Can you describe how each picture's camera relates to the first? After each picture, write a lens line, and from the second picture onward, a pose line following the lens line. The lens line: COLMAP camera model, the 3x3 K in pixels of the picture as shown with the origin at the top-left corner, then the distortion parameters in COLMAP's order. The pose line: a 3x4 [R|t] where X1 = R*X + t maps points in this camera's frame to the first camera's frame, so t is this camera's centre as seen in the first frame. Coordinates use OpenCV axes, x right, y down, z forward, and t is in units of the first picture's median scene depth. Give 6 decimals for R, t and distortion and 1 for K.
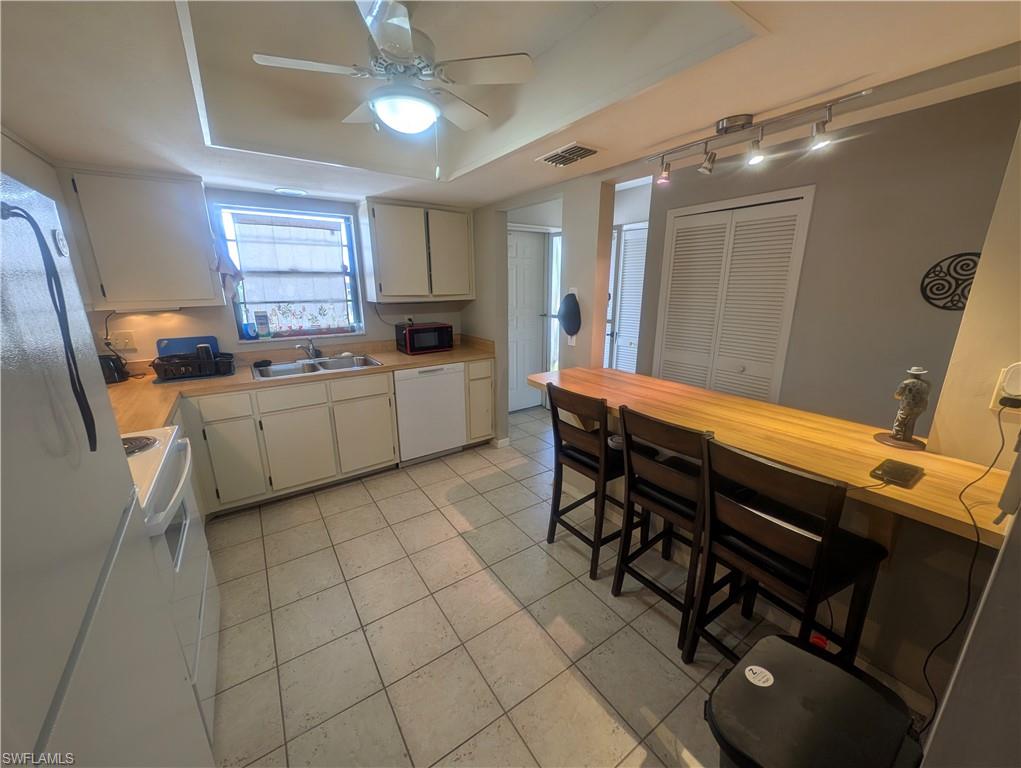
lens RADIAL K [[388.1, 0, 509.5], [0, 388.1, 385.9], [0, 0, 1]] dist [0.002263, -0.000441]
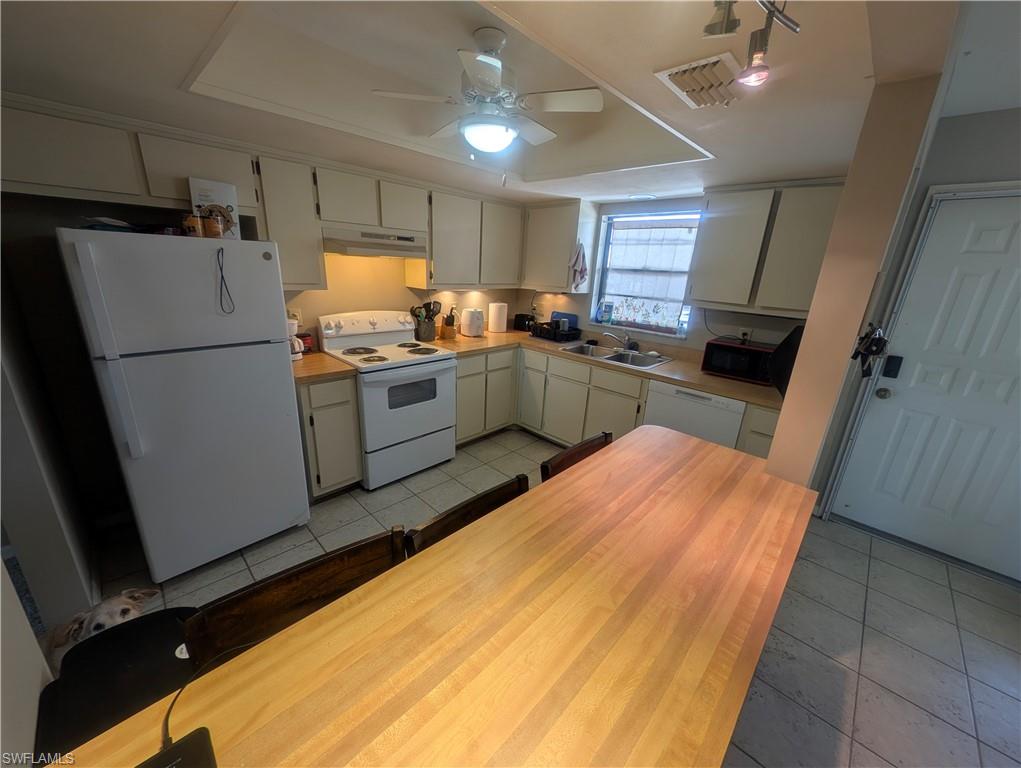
lens RADIAL K [[388.1, 0, 509.5], [0, 388.1, 385.9], [0, 0, 1]] dist [0.002263, -0.000441]
pose [[0.196889, 0.308651, -0.930575, 0.573948], [-0.299267, 0.922775, 0.242746, -0.167754], [0.933635, 0.230696, 0.274053, 0.489044]]
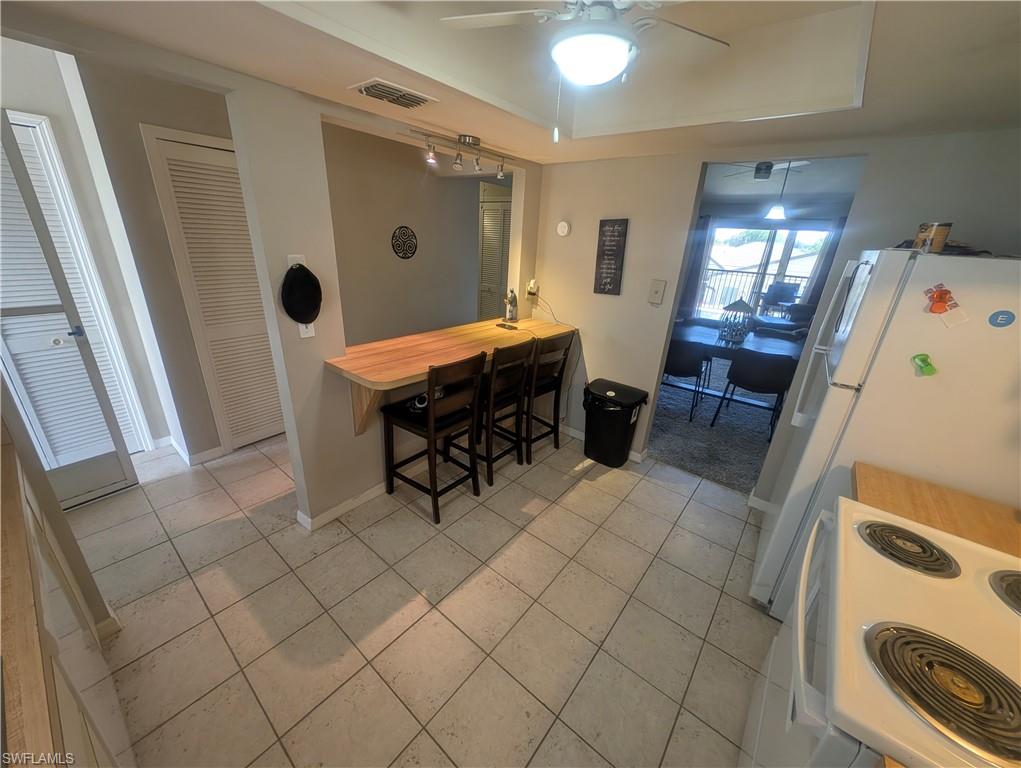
lens RADIAL K [[382.7, 0, 508.5], [0, 382.7, 386.8], [0, 0, 1]] dist [0.001049, -0.000072]
pose [[-0.286262, -0.361331, 0.887408, -0.620574], [0.200237, 0.883157, 0.424193, -0.252996], [-0.936995, 0.299122, -0.180463, 0.810294]]
